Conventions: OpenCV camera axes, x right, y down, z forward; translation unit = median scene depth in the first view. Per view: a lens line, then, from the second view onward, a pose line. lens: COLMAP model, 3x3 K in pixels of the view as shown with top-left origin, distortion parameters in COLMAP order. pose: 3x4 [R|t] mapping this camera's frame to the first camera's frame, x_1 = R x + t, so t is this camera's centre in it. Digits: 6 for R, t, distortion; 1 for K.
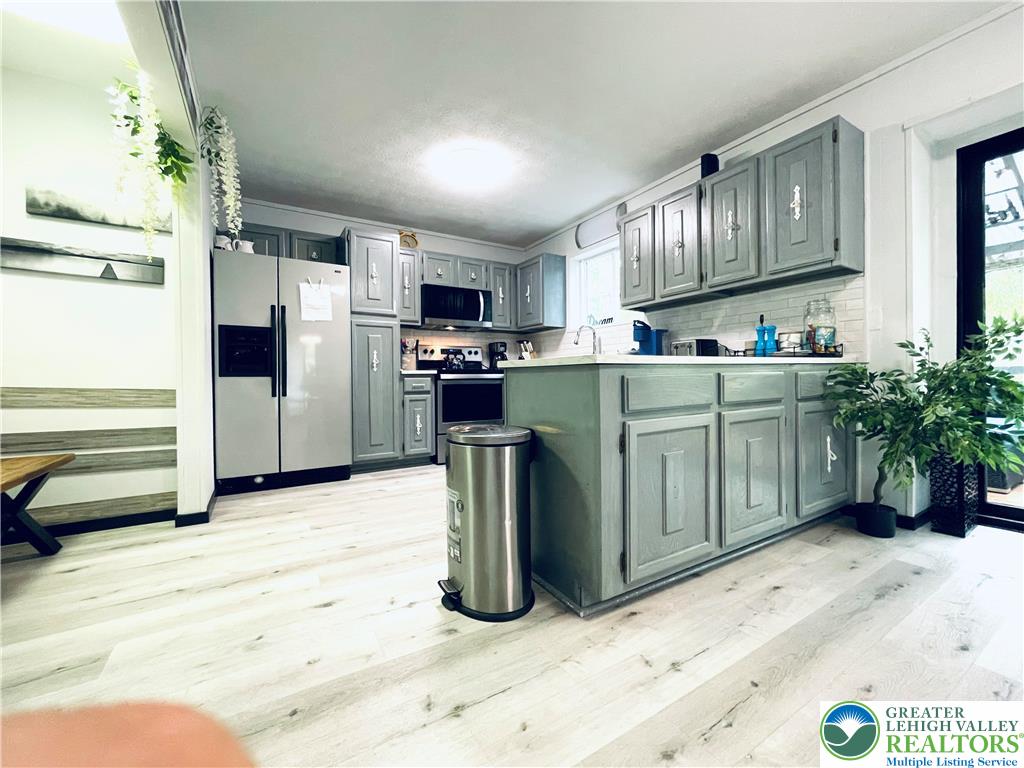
lens RADIAL K [[415.9, 0, 512.0], [0, 415.9, 384.0], [0, 0, 1]] dist [-0.001700, 0.000260]
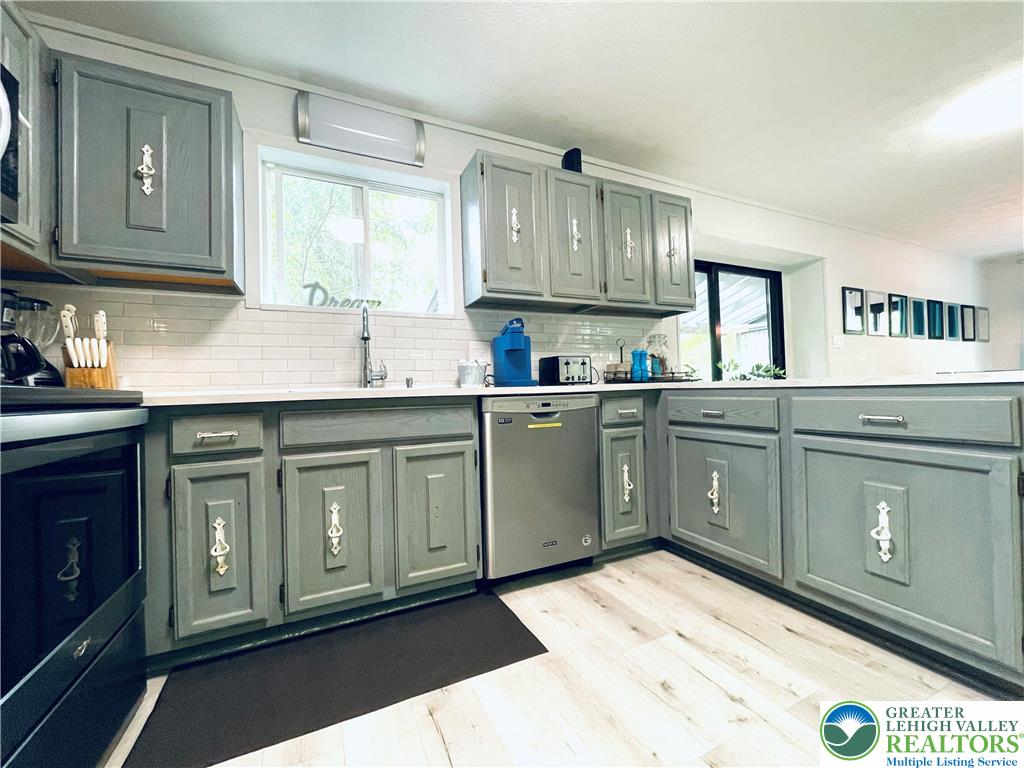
lens RADIAL K [[415.9, 0, 512.0], [0, 415.9, 384.0], [0, 0, 1]] dist [-0.001700, 0.000260]
pose [[0.099932, 0.025140, 0.994677, -0.329017], [0.040577, 0.998746, -0.029320, -0.025422], [-0.994167, 0.043291, 0.098787, 0.847581]]
